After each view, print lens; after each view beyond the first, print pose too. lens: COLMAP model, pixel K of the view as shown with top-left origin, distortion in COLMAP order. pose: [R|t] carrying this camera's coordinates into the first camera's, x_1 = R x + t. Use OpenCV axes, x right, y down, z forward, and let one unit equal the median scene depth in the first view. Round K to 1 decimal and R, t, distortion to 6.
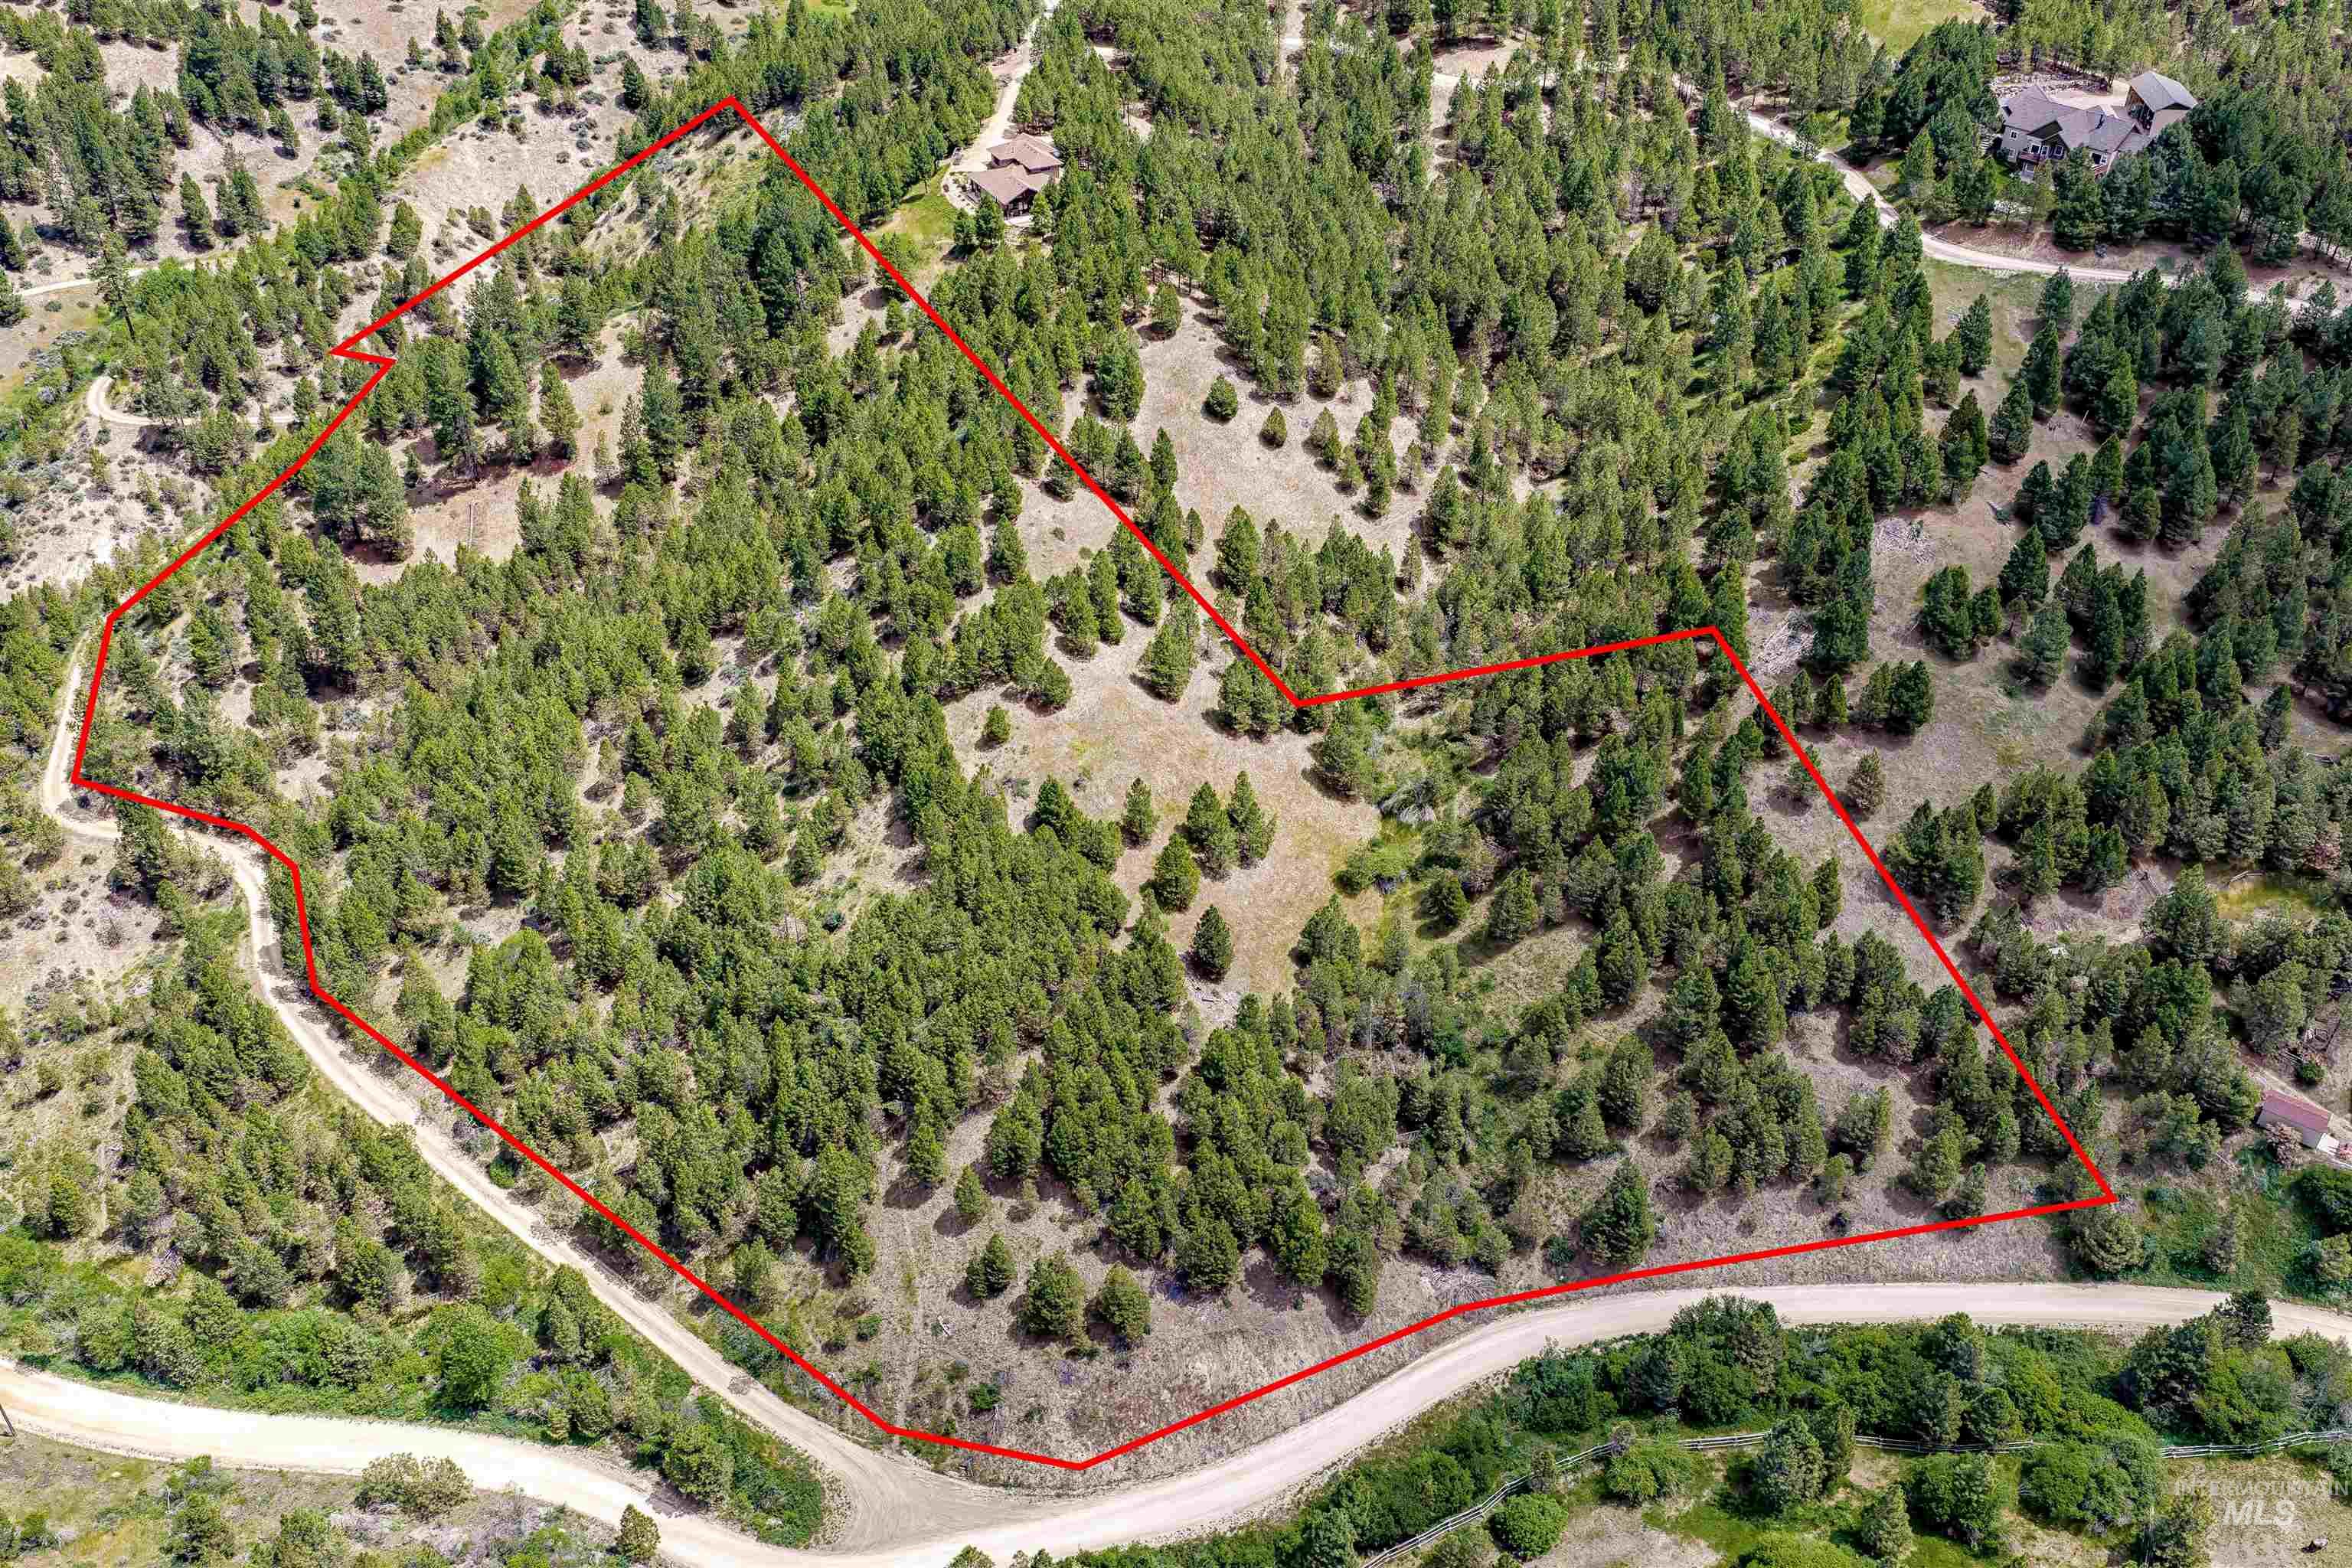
lens RADIAL K [[1947.0, 0, 1176.3], [0, 1947.0, 787.5], [0, 0, 1]] dist [0.005165, -0.004034]
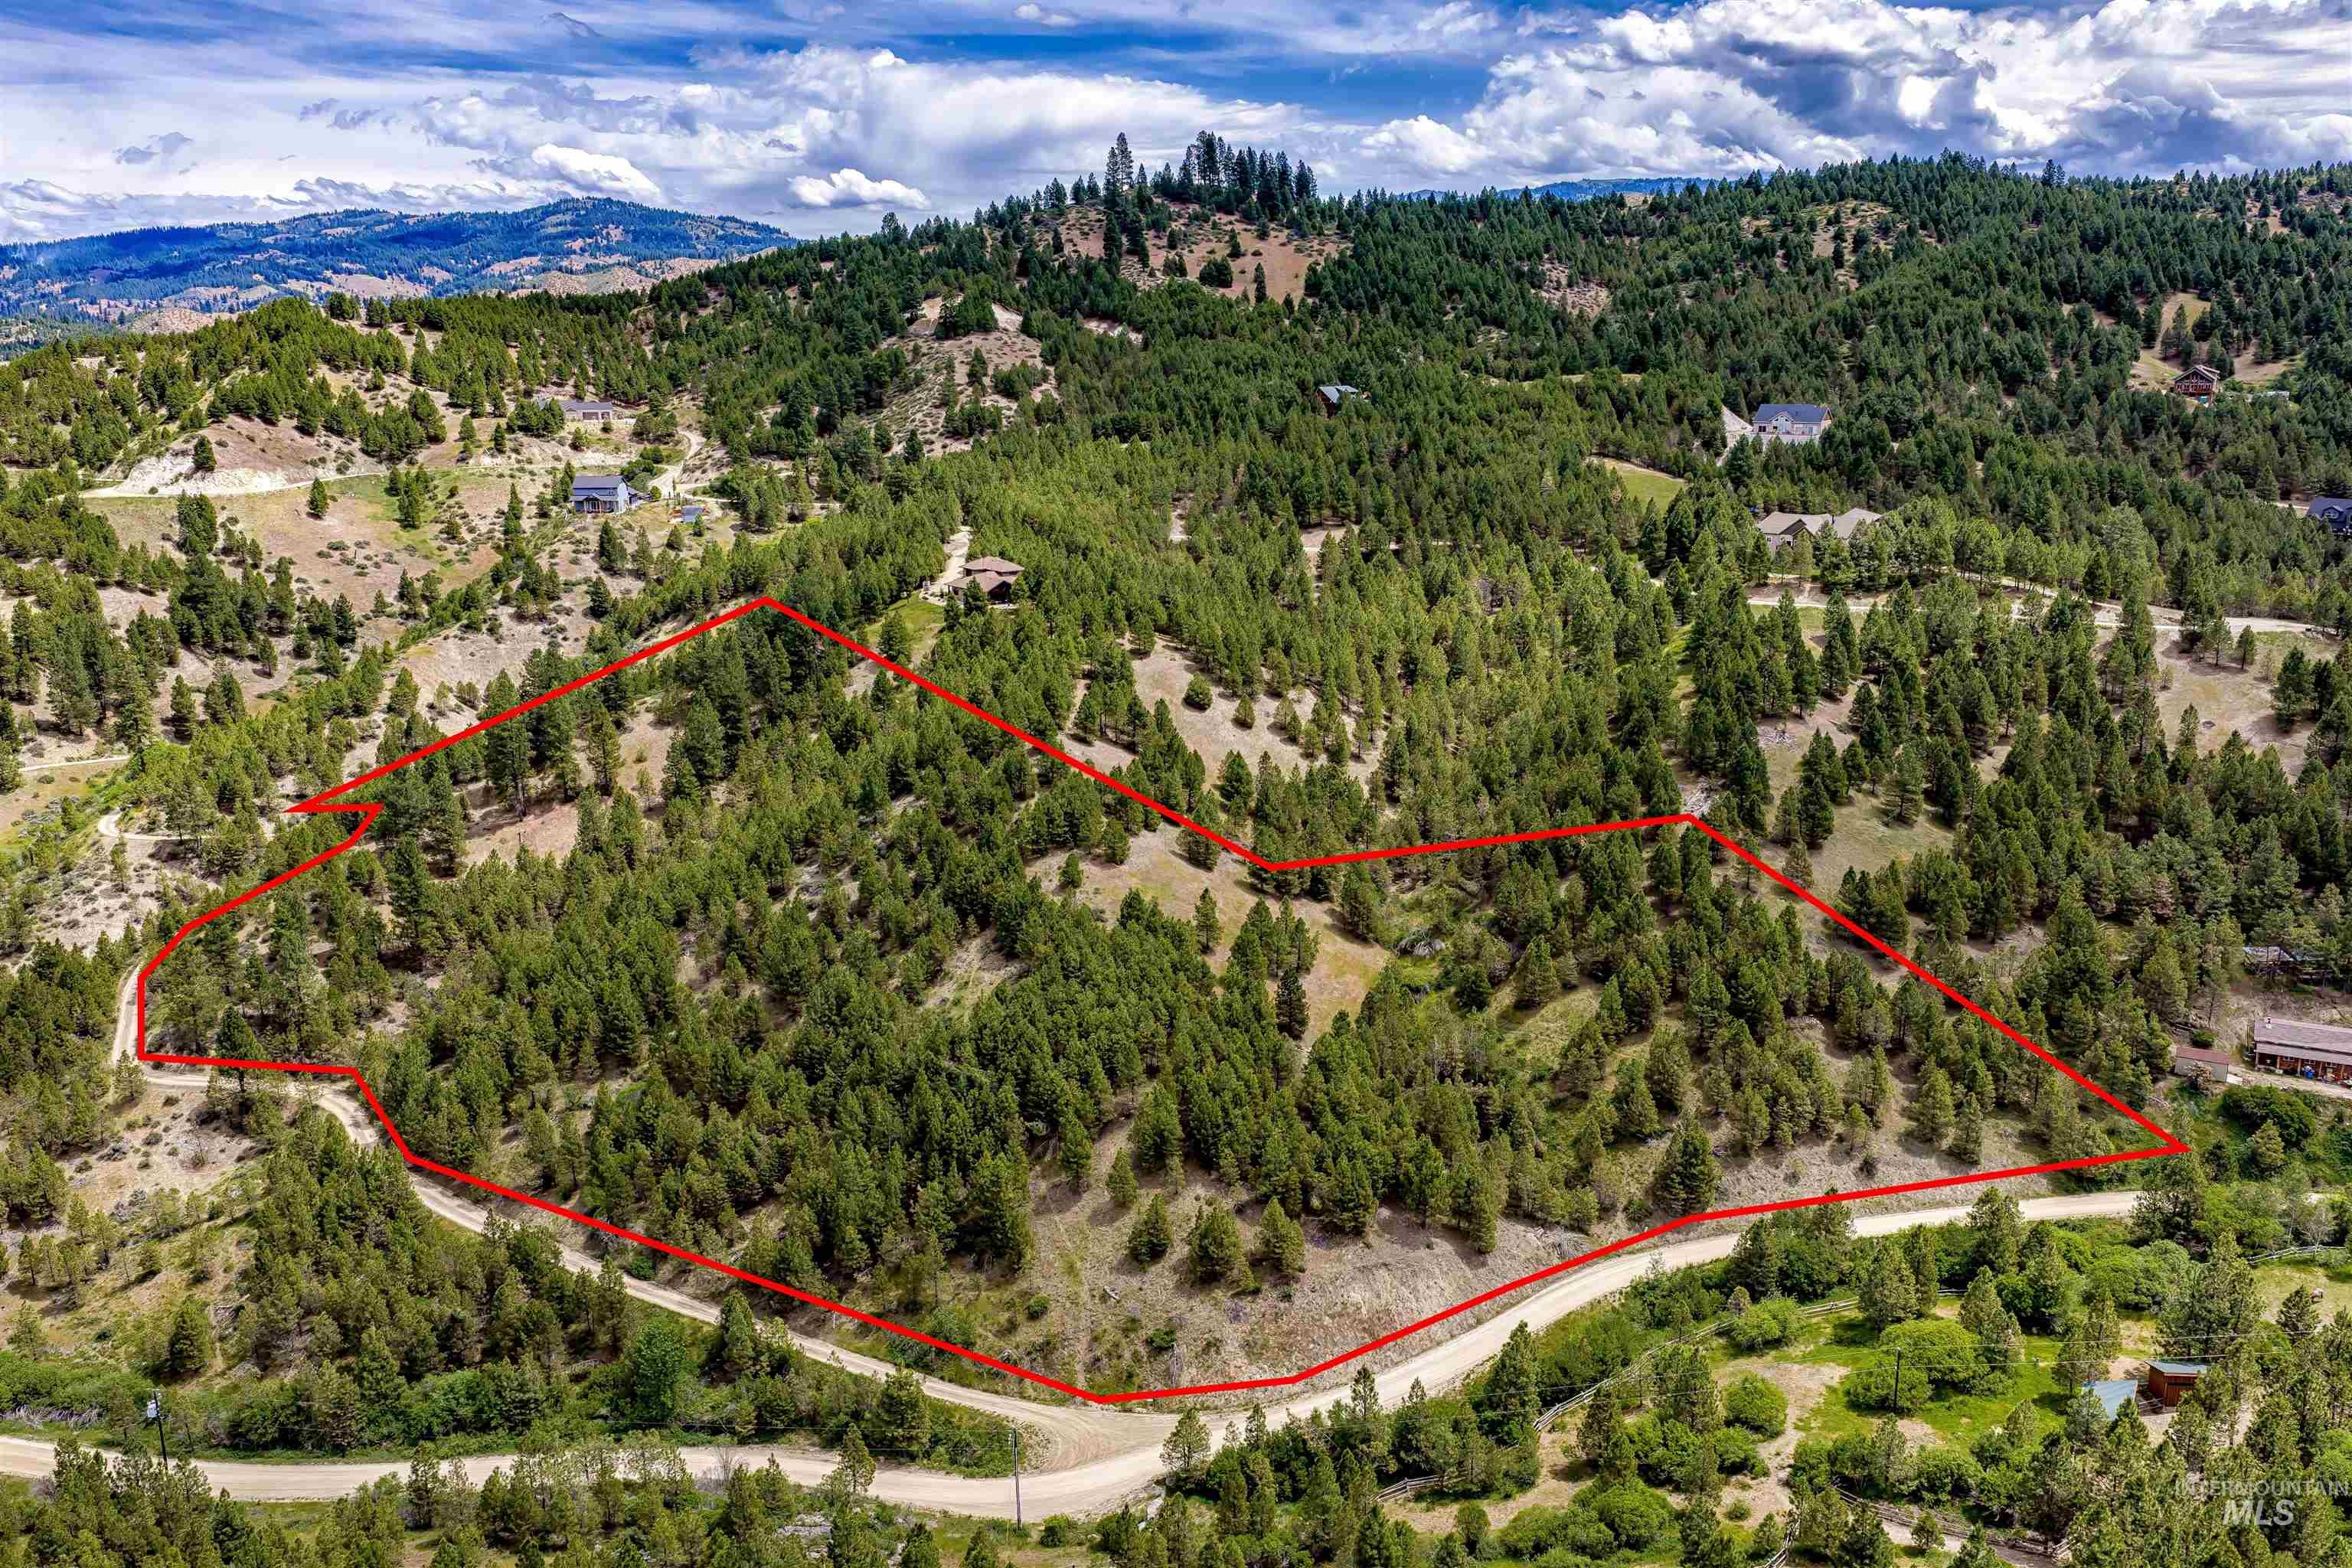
lens RADIAL K [[1950.0, 0, 1176.3], [0, 1950.0, 779.9], [0, 0, 1]] dist [0.004668, 0.001504]
pose [[0.989738, -0.034887, 0.138572, -0.180708], [0.085455, 0.921731, -0.378297, 0.344401], [-0.114528, 0.386257, 0.915254, -0.083744]]
